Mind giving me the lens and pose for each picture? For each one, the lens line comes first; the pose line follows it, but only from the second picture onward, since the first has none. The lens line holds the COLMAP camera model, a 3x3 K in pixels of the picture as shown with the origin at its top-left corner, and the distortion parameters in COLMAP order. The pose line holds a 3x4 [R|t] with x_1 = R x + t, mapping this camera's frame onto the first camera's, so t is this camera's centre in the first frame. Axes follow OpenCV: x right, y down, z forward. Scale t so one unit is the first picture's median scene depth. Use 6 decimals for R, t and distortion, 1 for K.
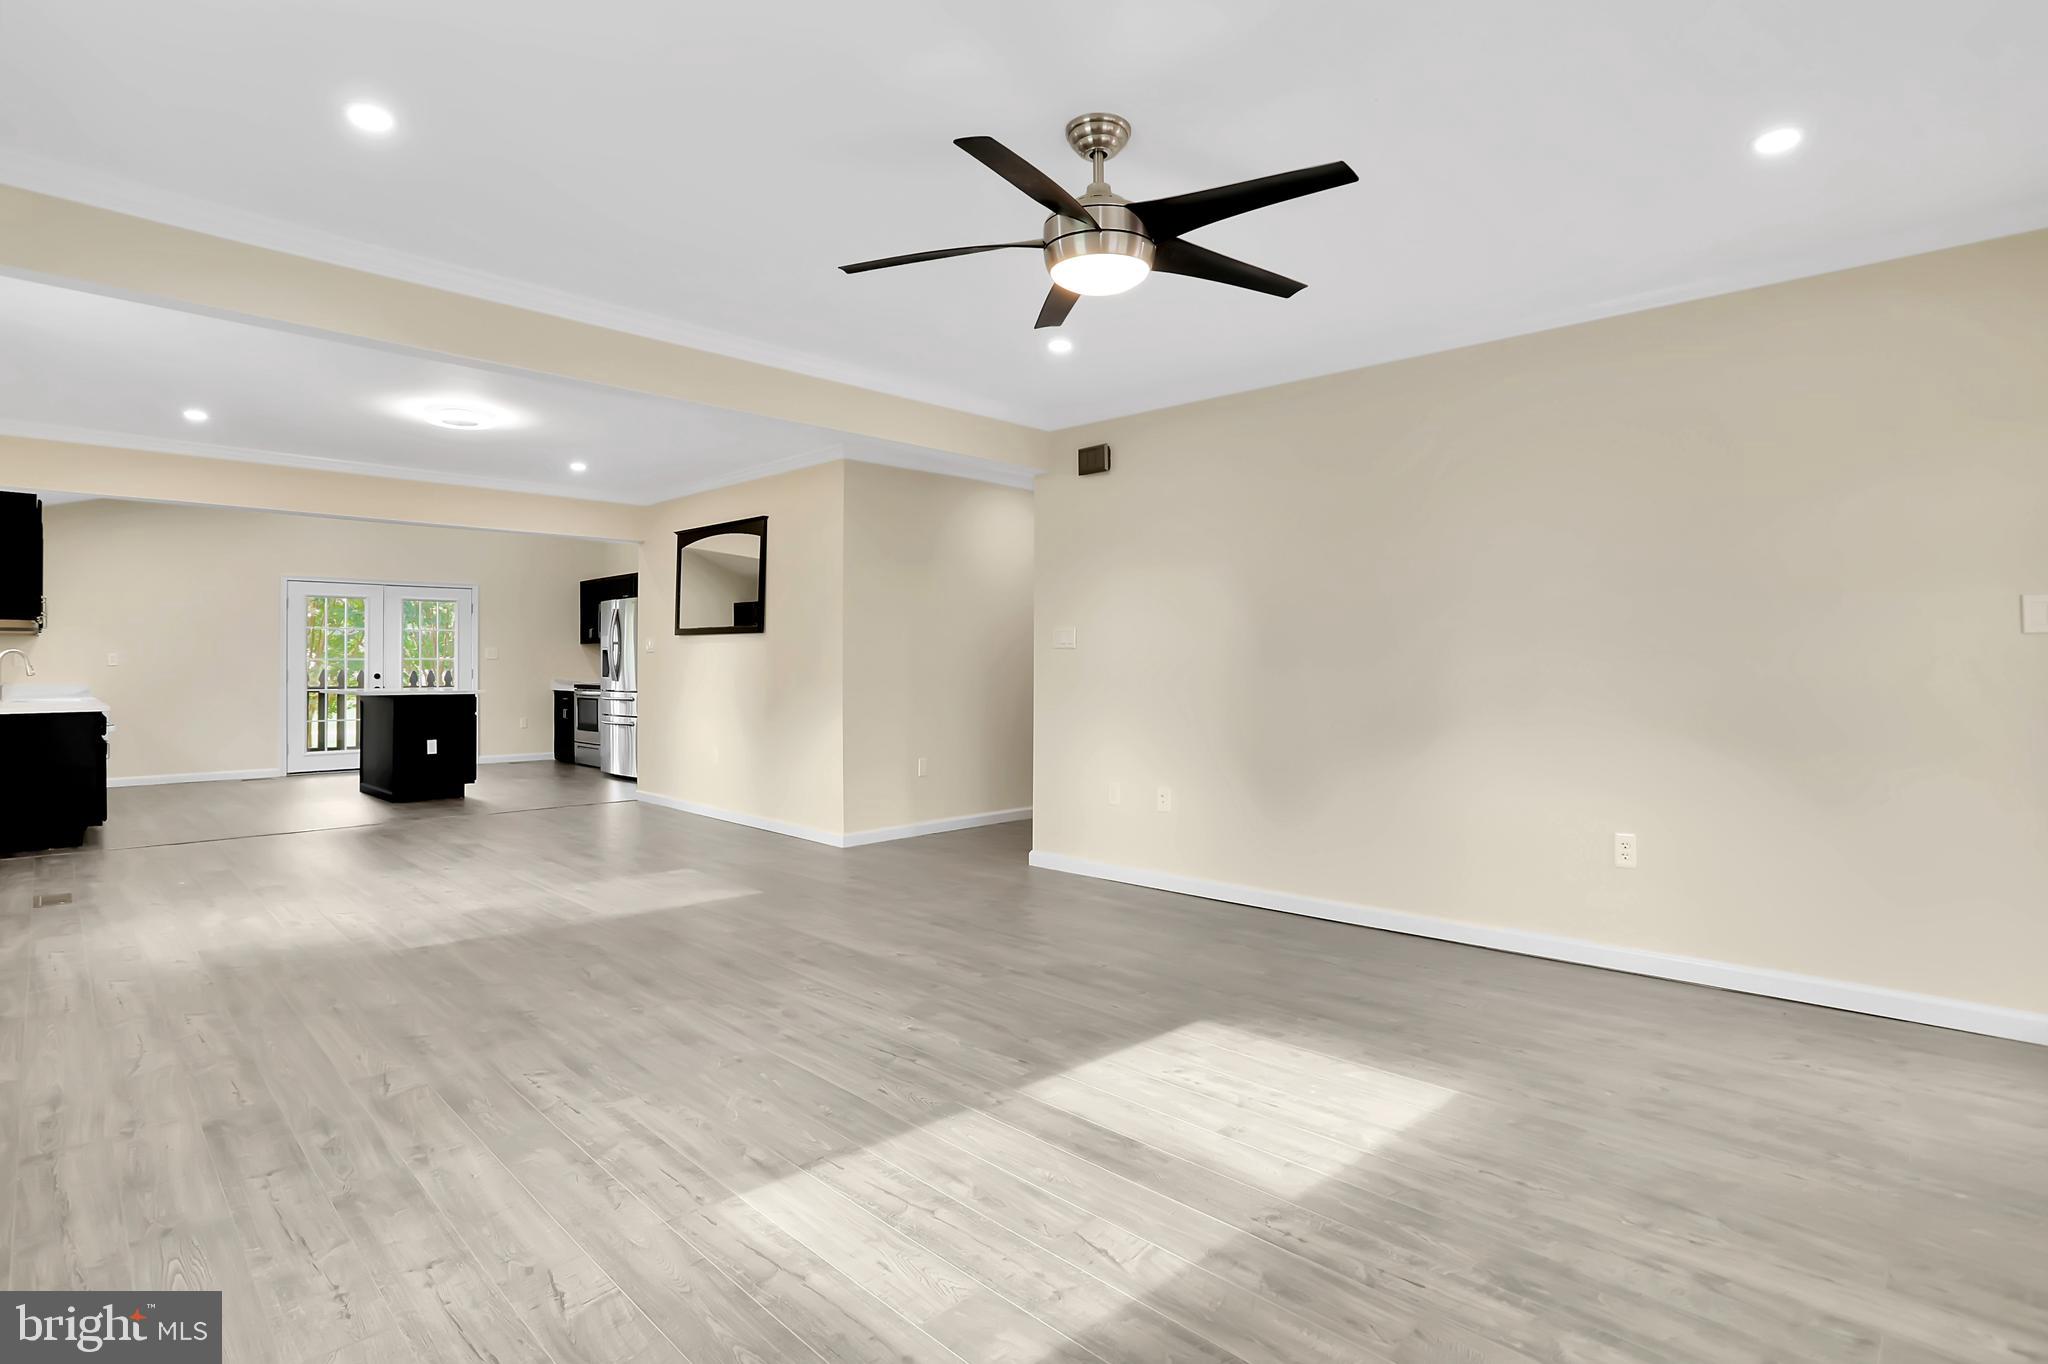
lens RADIAL K [[1007.9, 0, 1028.5], [0, 1007.9, 665.0], [0, 0, 1]] dist [-0.073312, 0.028565]
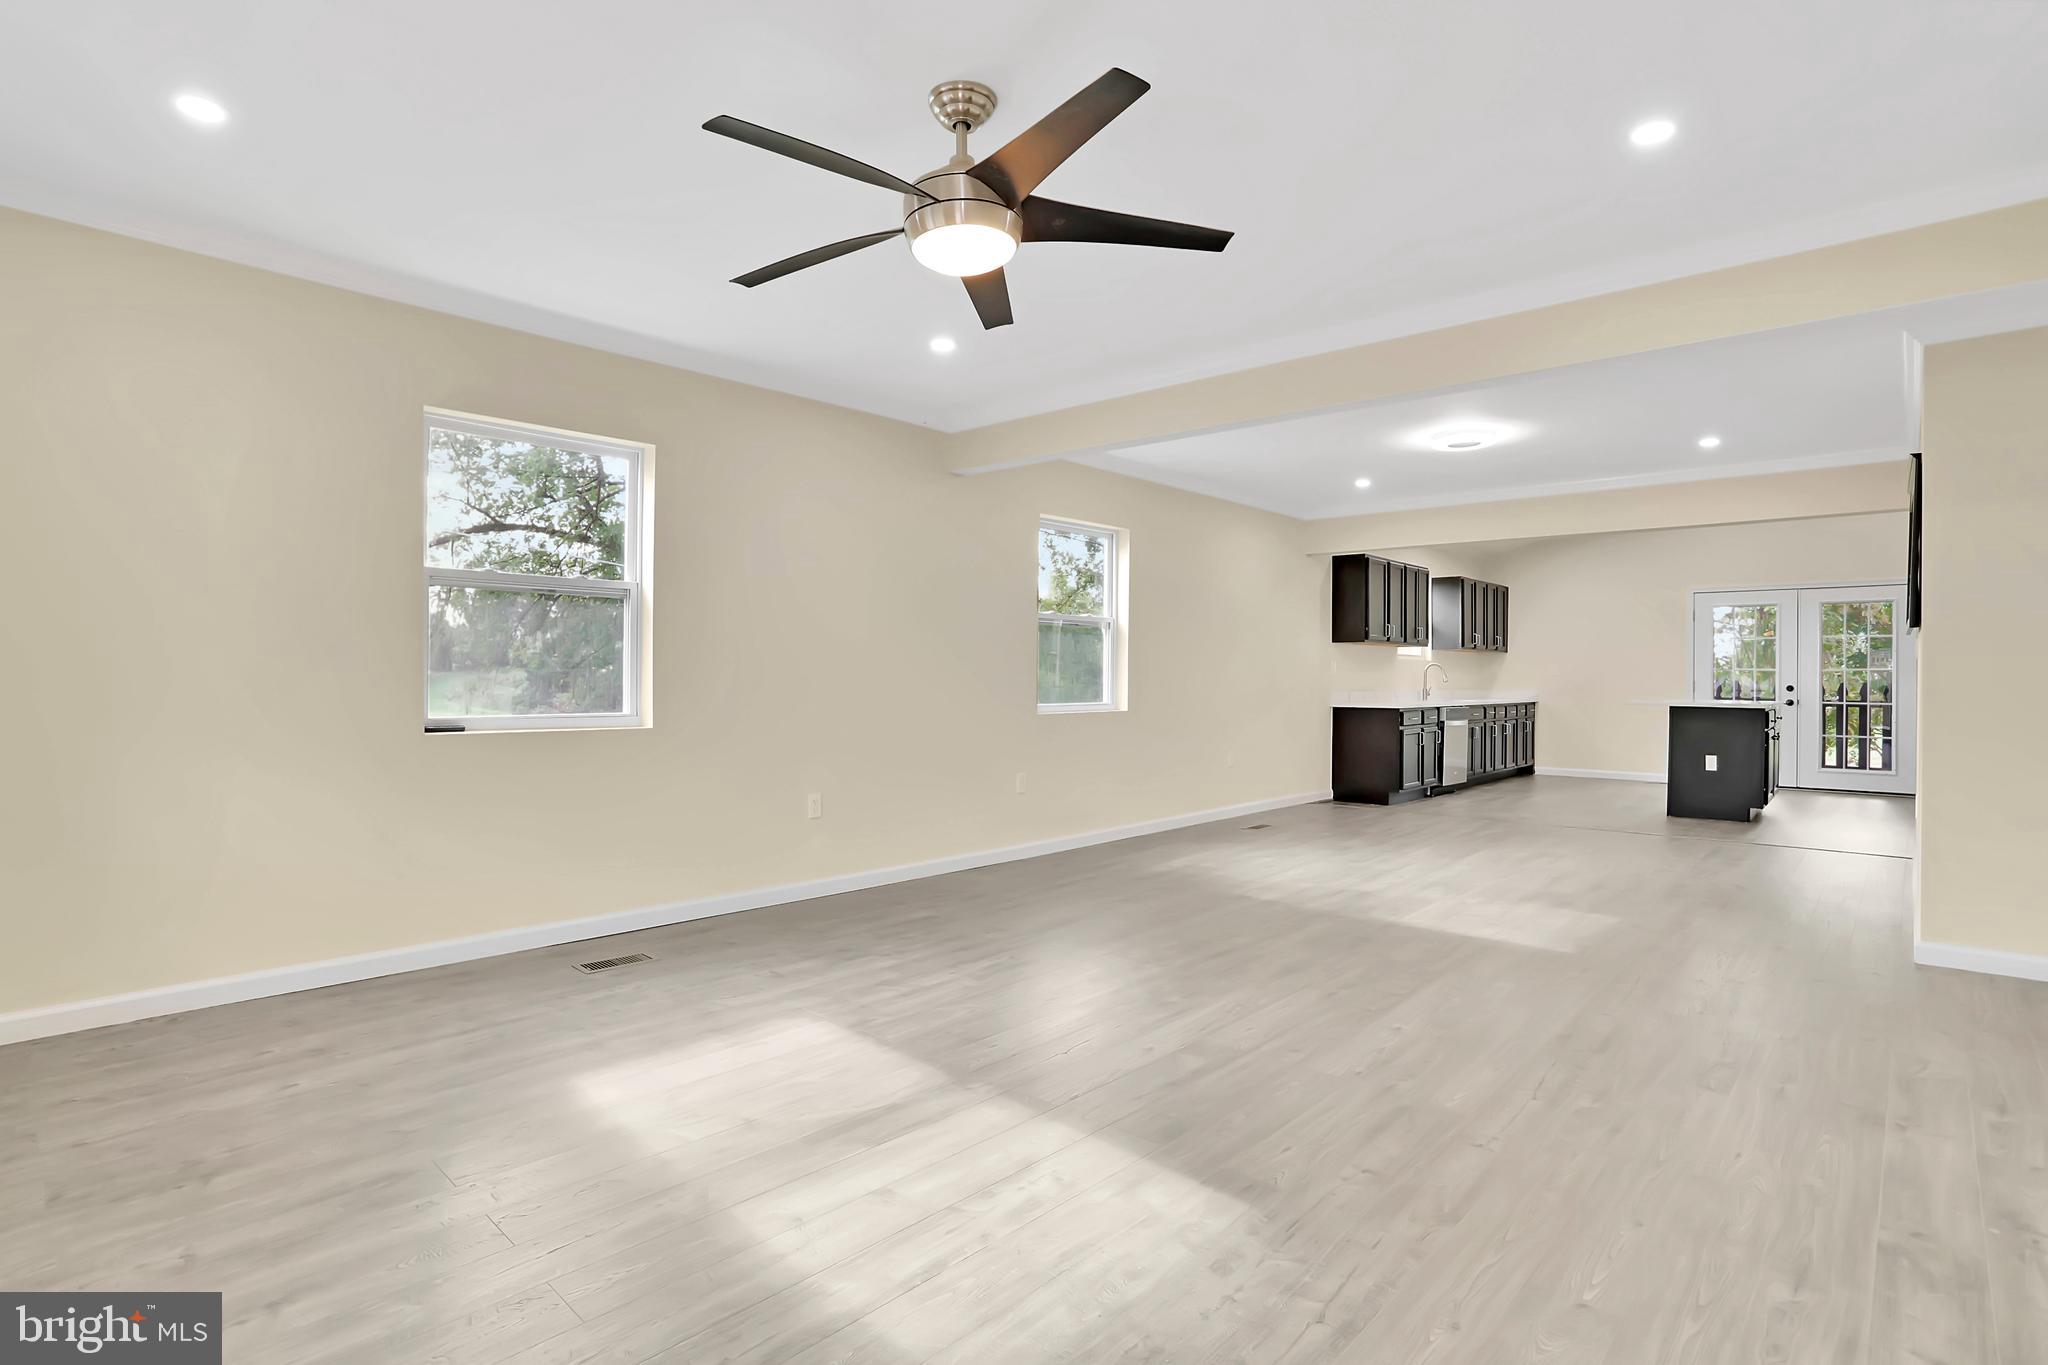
lens RADIAL K [[1011.5, 0, 1024.0], [0, 1011.5, 682.5], [0, 0, 1]] dist [-0.030900, -0.000096]
pose [[0.036189, 0.008537, -0.999308, 0.277887], [-0.004477, 0.999955, 0.008381, 0.001463], [0.999335, 0.004171, 0.036226, 0.276189]]
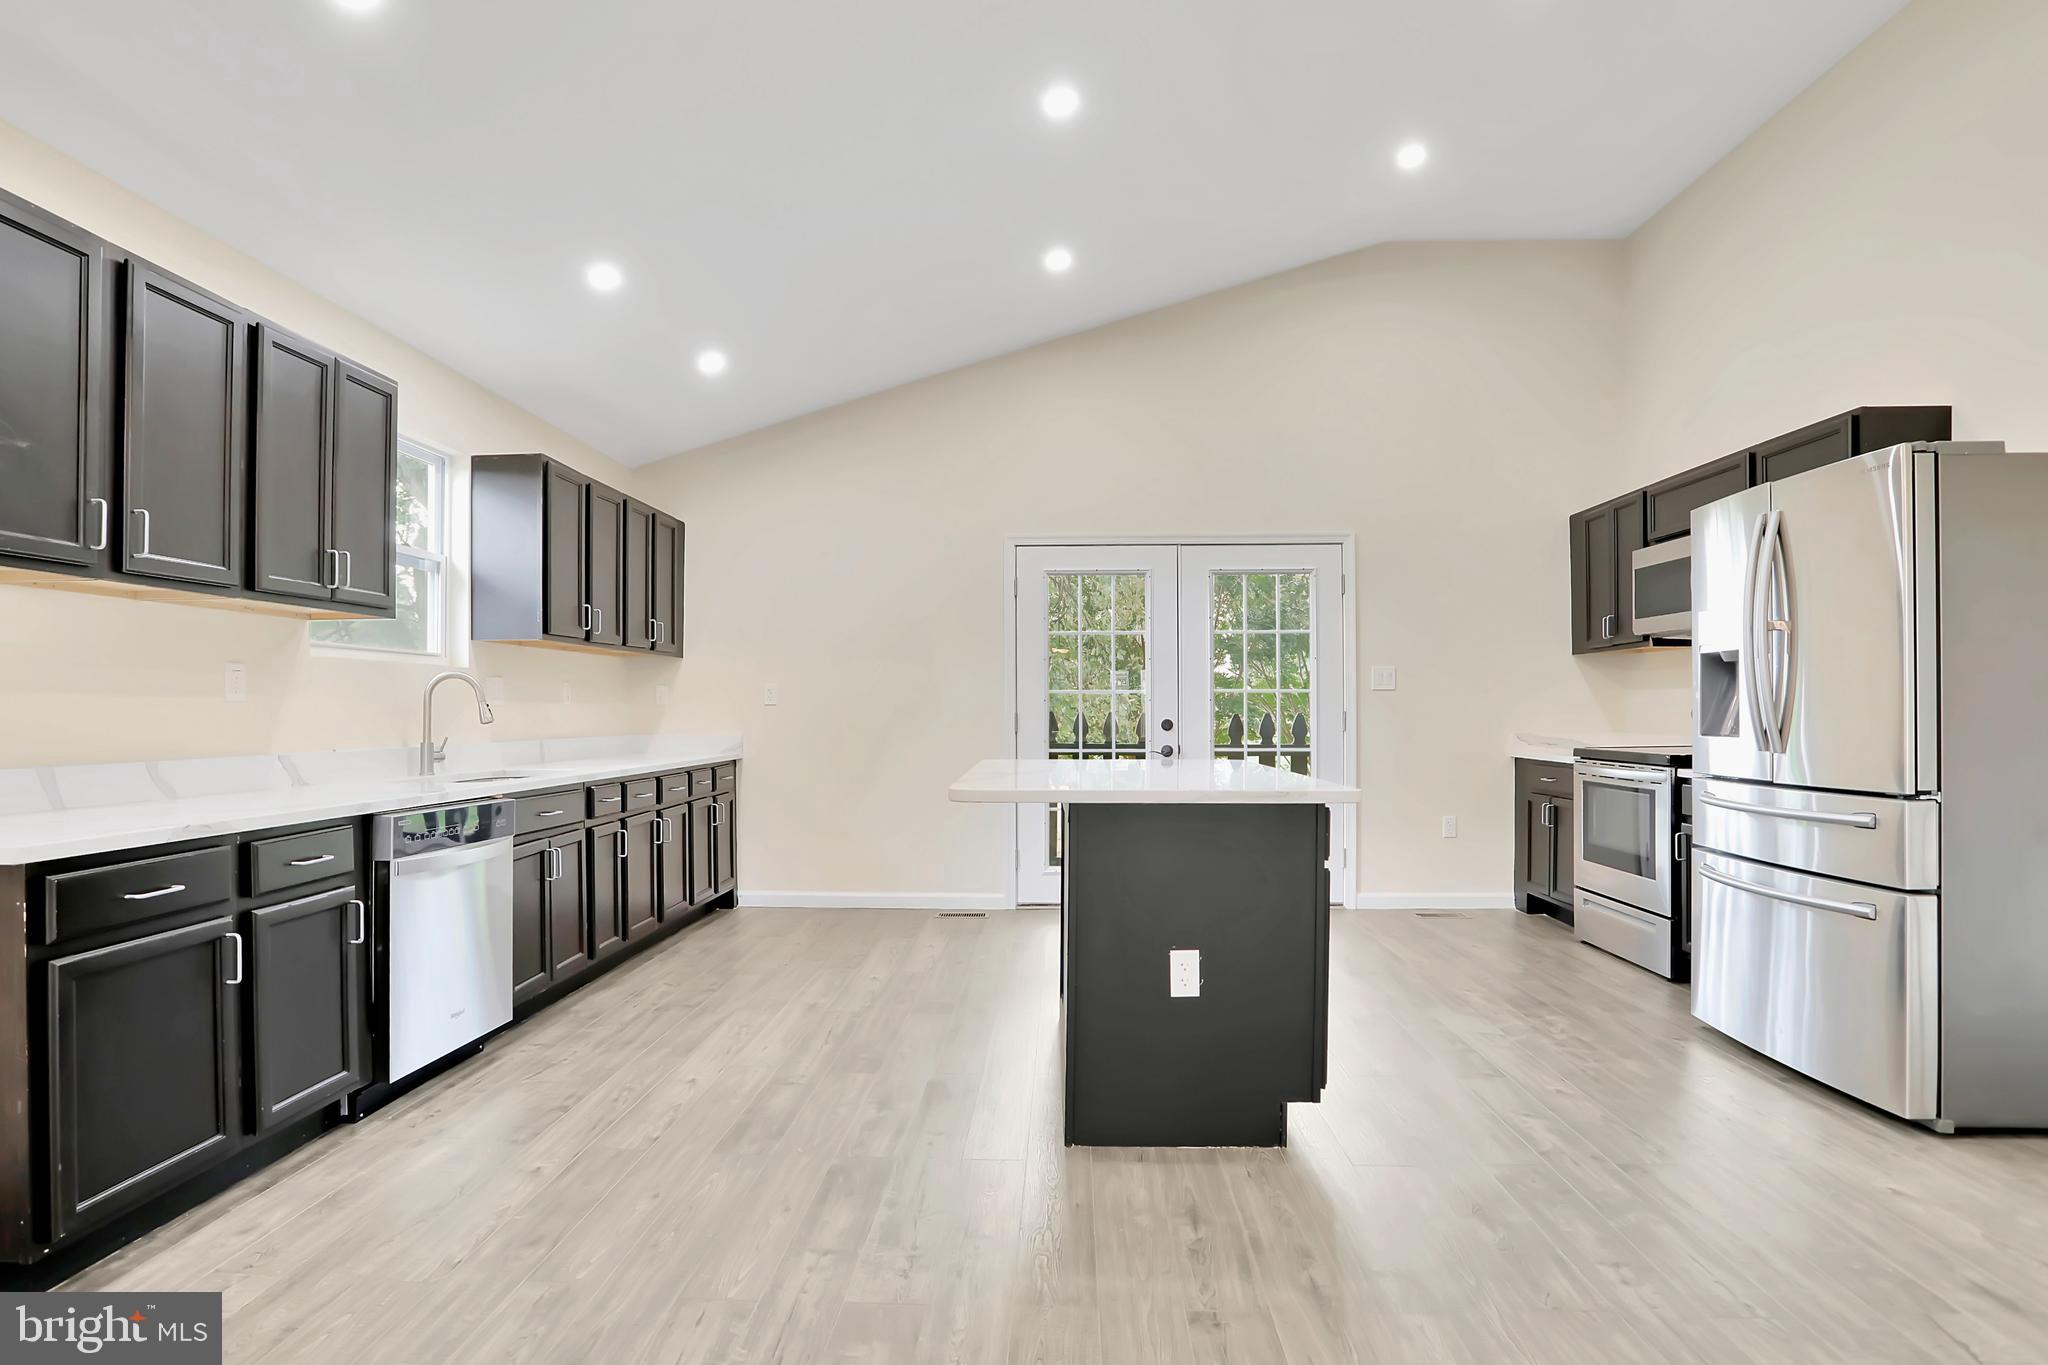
lens RADIAL K [[1029.4, 0, 1013.5], [0, 1029.4, 680.2], [0, 0, 1]] dist [-0.069880, 0.029753]
pose [[0.660366, -0.021078, -0.750648, -0.358554], [0.002491, 0.999662, -0.025878, 0.002052], [0.750940, 0.015220, 0.660195, 0.666523]]
